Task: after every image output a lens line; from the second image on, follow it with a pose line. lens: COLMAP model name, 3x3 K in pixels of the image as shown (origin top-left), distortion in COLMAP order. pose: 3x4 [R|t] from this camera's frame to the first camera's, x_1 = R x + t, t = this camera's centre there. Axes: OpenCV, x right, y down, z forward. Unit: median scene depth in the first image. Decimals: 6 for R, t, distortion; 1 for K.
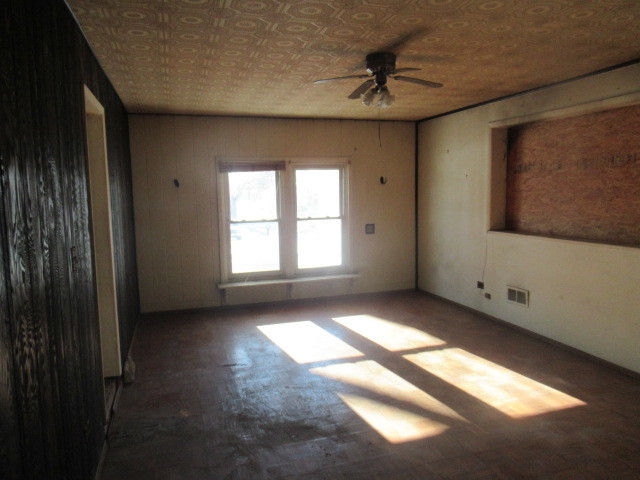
lens RADIAL K [[473.4, 0, 320.0], [0, 473.4, 240.0], [0, 0, 1]] dist [-0.008174, -0.004397]
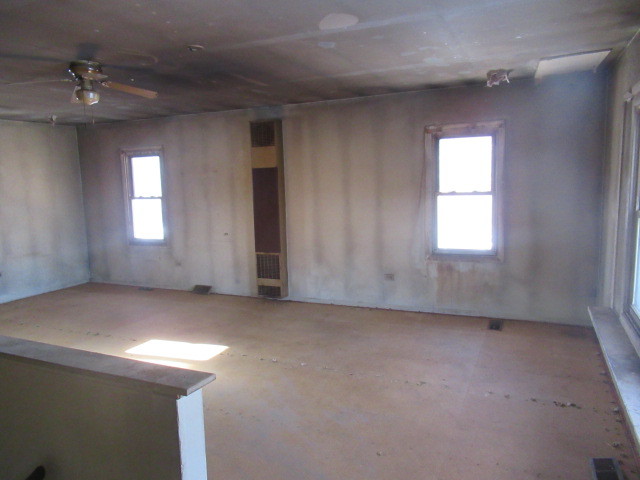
lens RADIAL K [[473.4, 0, 320.0], [0, 473.4, 240.0], [0, 0, 1]] dist [-0.008174, -0.004397]
pose [[0.745631, 0.093096, -0.659824, 0.393825], [-0.046761, 0.995062, 0.087553, -0.022699], [0.664717, -0.034428, 0.746302, 0.148844]]
